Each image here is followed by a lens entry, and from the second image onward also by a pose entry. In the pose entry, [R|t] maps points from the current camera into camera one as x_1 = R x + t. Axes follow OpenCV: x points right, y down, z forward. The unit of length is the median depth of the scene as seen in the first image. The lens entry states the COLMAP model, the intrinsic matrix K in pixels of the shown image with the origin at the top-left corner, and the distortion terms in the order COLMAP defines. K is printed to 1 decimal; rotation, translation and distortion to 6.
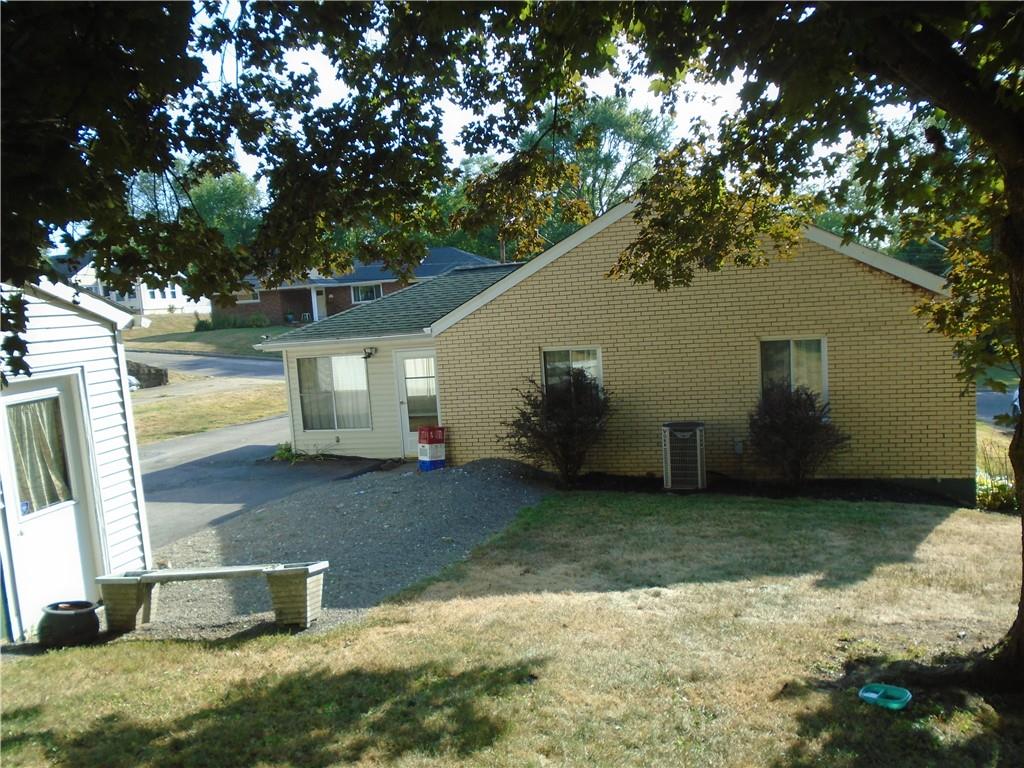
lens RADIAL K [[802.7, 0, 509.4], [0, 802.7, 378.5], [0, 0, 1]] dist [0.006297, 0.019728]
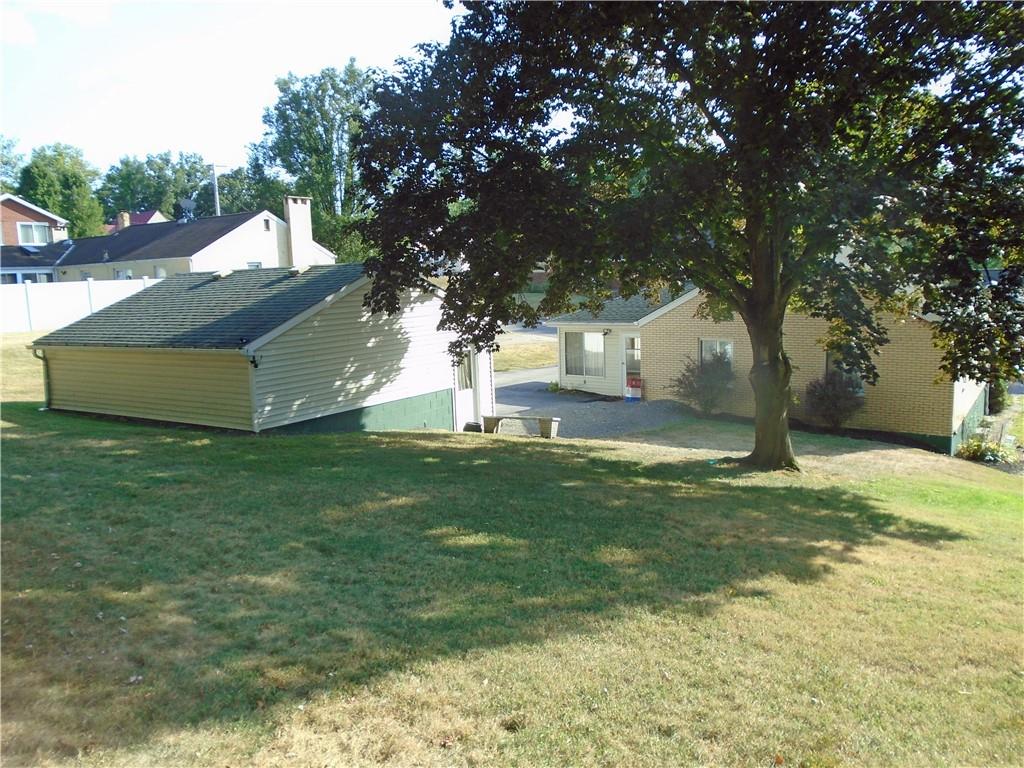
lens RADIAL K [[802.7, 0, 515.4], [0, 802.7, 386.5], [0, 0, 1]] dist [0.006297, 0.019728]
pose [[0.939903, 0.095108, -0.327928, 0.441879], [-0.074991, 0.994473, 0.073485, -0.058485], [0.333104, -0.044477, 0.941840, -1.384355]]
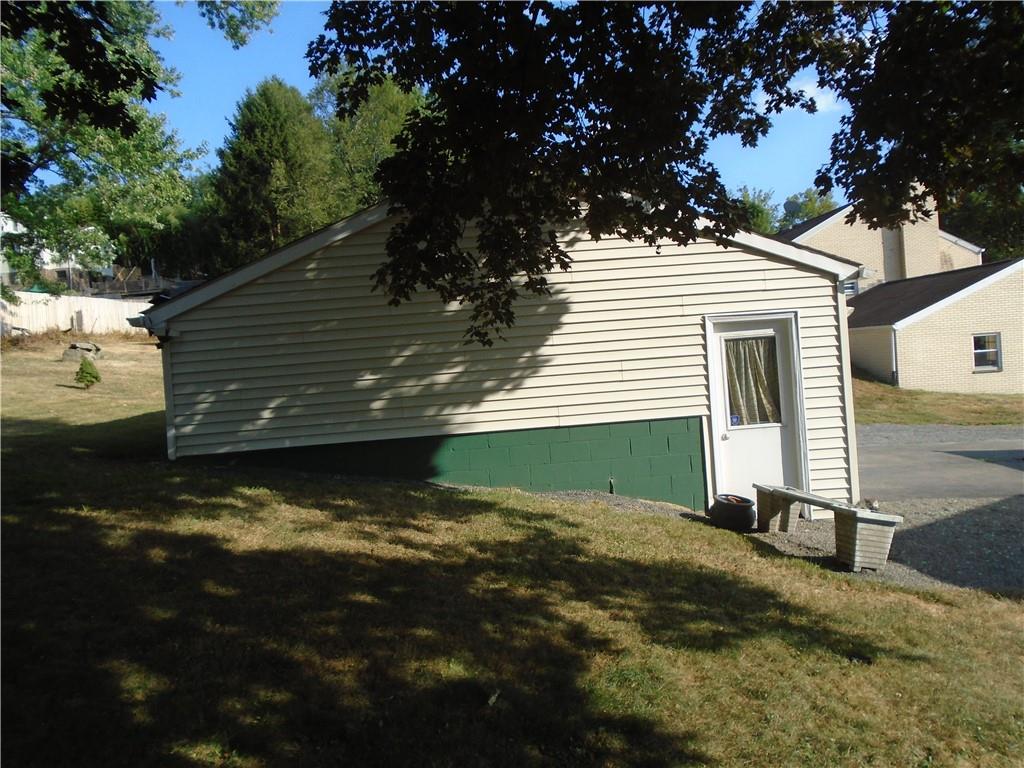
lens RADIAL K [[802.7, 0, 501.1], [0, 802.7, 374.8], [0, 0, 1]] dist [0.006297, 0.019728]
pose [[0.311473, 0.083485, -0.946581, 0.435117], [-0.049102, 0.996217, 0.071705, 0.012645], [0.948986, 0.024144, 0.314394, 0.209913]]
